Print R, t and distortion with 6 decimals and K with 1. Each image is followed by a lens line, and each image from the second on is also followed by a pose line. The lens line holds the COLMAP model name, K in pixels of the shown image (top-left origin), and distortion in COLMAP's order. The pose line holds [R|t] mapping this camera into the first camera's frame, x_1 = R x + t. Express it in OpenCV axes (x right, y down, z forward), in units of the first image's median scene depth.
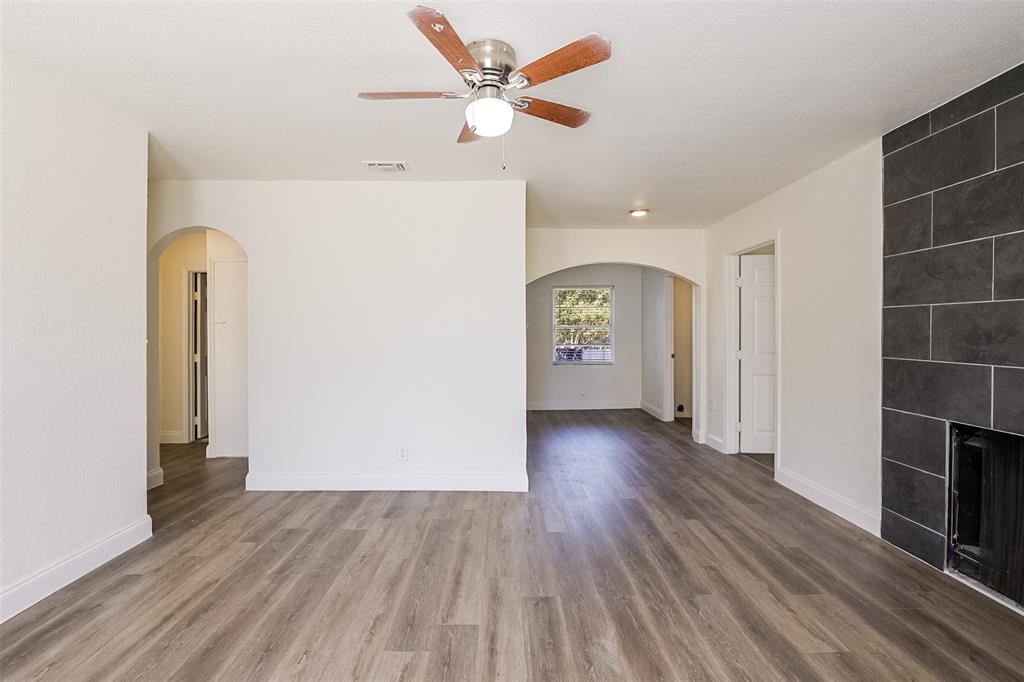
lens RADIAL K [[445.1, 0, 512.4], [0, 445.1, 335.2], [0, 0, 1]] dist [-0.002695, -0.000126]
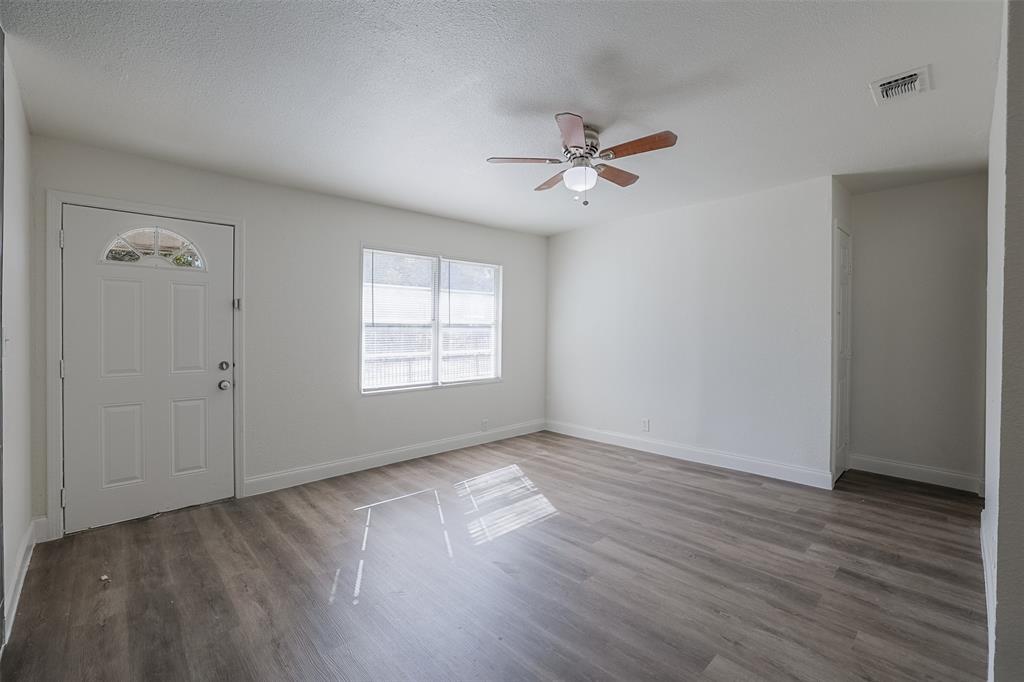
lens RADIAL K [[445.1, 0, 517.1], [0, 445.1, 337.9], [0, 0, 1]] dist [-0.002695, -0.000126]
pose [[-0.733397, 0.007137, -0.679763, 0.763015], [-0.007320, 0.999804, 0.018394, -0.007756], [0.679761, 0.018466, -0.733201, 1.369613]]
